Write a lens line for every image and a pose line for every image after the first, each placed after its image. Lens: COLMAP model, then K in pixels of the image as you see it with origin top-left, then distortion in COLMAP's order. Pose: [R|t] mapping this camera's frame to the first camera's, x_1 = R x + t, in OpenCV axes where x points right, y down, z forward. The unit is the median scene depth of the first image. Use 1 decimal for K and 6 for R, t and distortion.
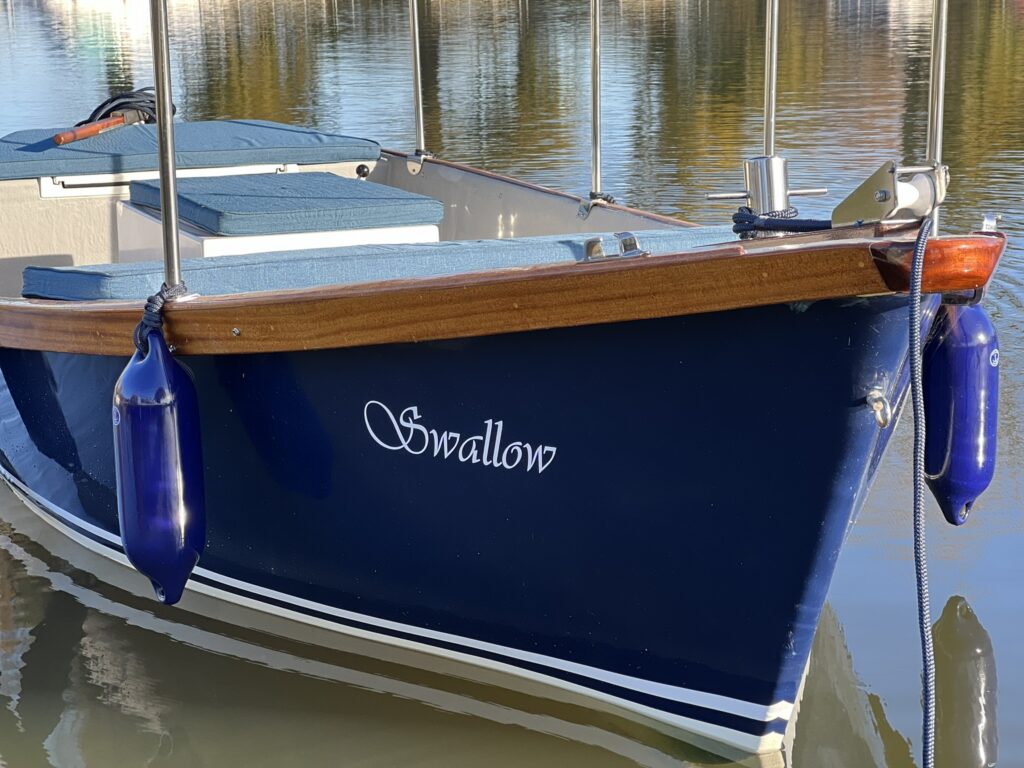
lens RADIAL K [[2247.3, 0, 515.6], [0, 2247.3, 384.0], [0, 0, 1]] dist [0.113670, 0.000000]
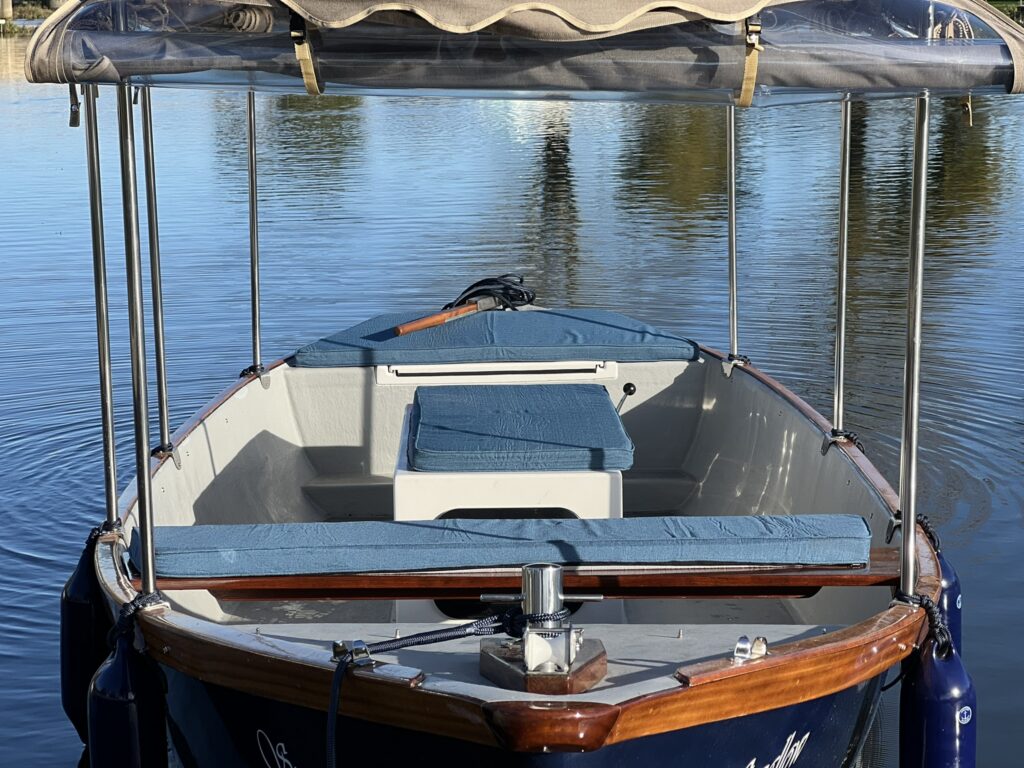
lens RADIAL K [[2247.3, 0, 507.3], [0, 2247.3, 381.4], [0, 0, 1]] dist [0.113670, 0.000000]
pose [[0.947393, 0.061781, -0.314055, 0.194346], [-0.067815, 0.997663, -0.008315, -0.081144], [0.312807, 0.029175, 0.949368, -0.007183]]
